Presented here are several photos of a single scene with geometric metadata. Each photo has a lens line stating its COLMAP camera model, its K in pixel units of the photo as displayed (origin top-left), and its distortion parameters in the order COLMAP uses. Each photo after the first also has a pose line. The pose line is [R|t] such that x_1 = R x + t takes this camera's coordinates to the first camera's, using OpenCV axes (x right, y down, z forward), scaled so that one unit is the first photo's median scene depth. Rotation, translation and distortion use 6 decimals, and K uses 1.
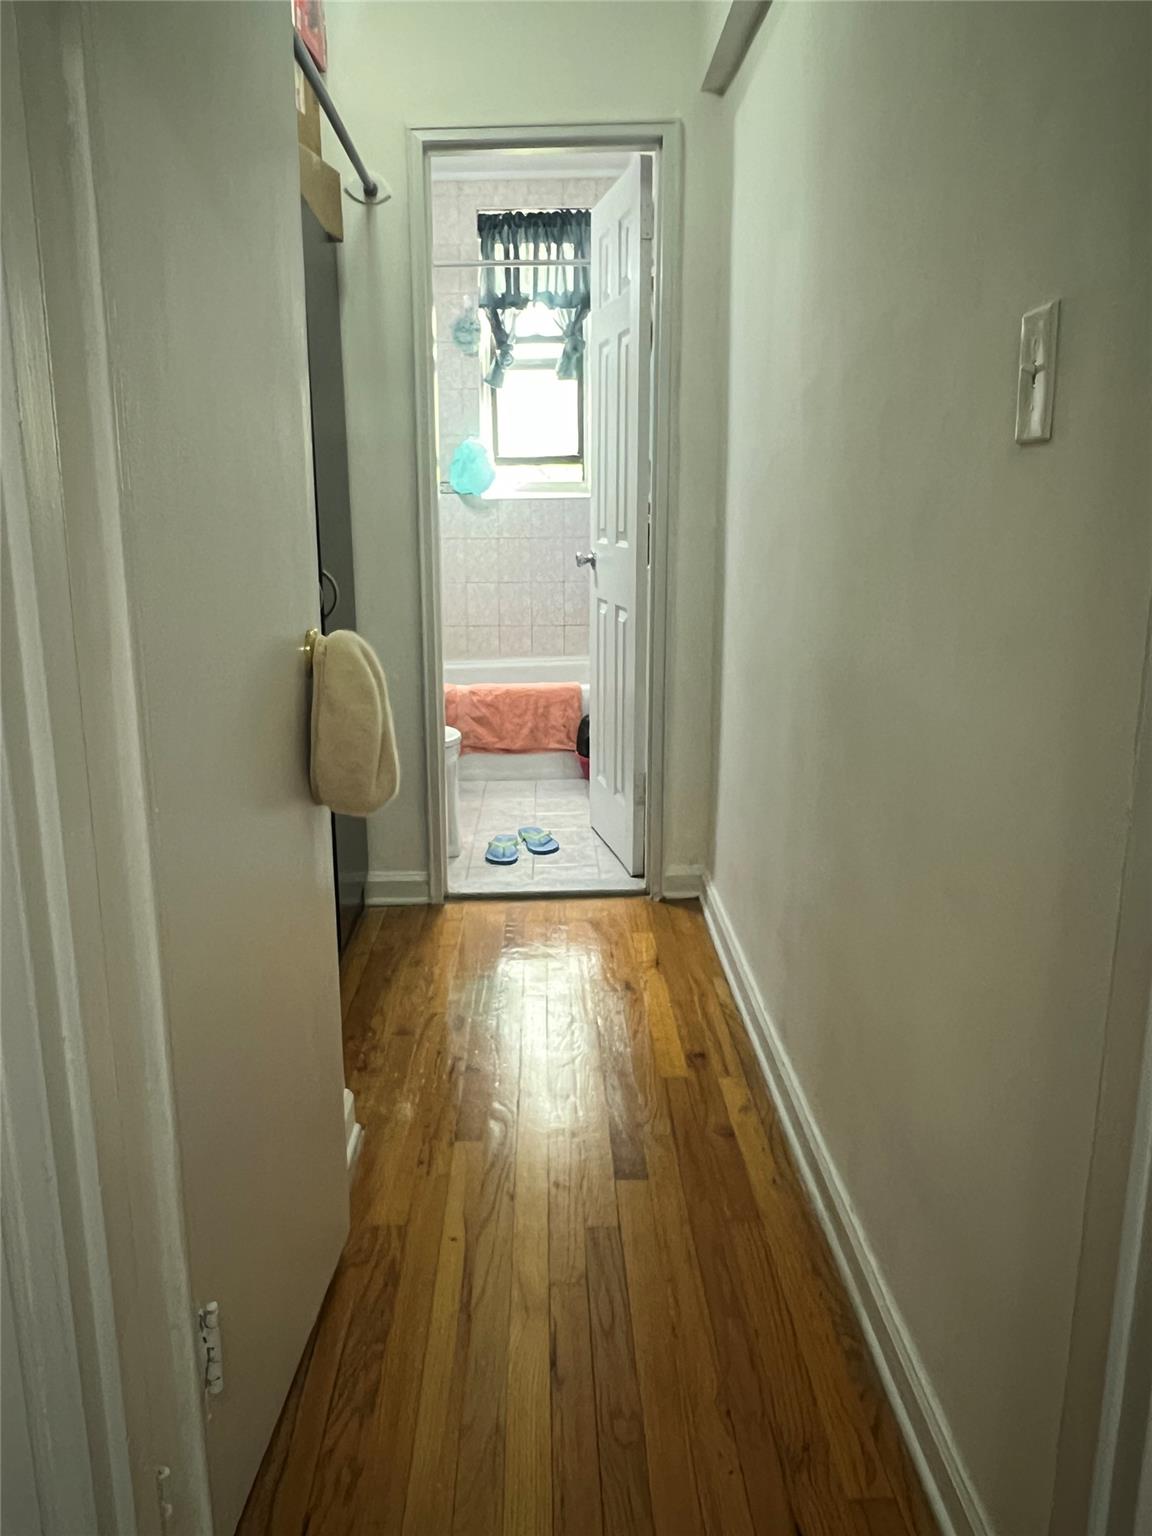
lens RADIAL K [[1161.3, 0, 540.8], [0, 1161.3, 767.1], [0, 0, 1]] dist [-0.007994, -0.009622]
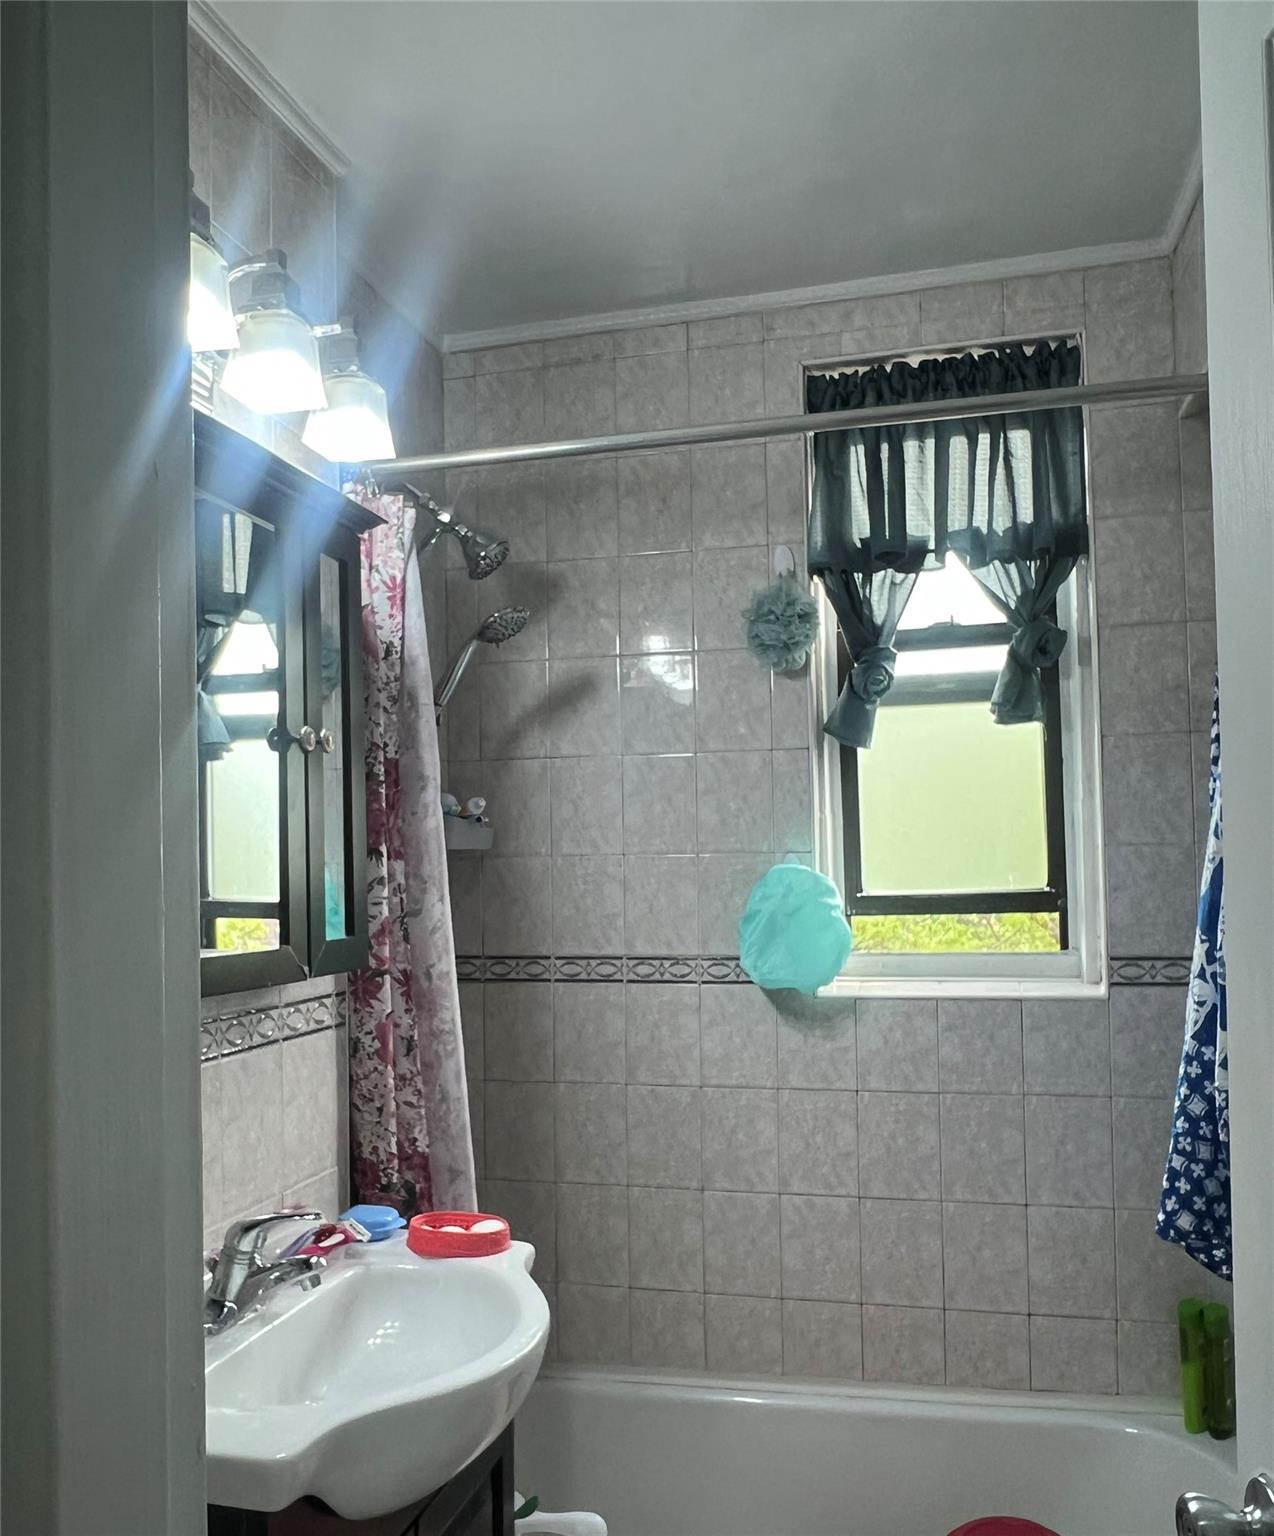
lens RADIAL K [[1228.4, 0, 635.3], [0, 1228.4, 848.6], [0, 0, 1]] dist [-0.005290, -0.002802]
pose [[0.969781, -0.015455, -0.243489, -0.006374], [-0.044678, 0.969867, -0.239505, -0.196398], [0.239853, 0.243146, 0.939867, 0.624540]]
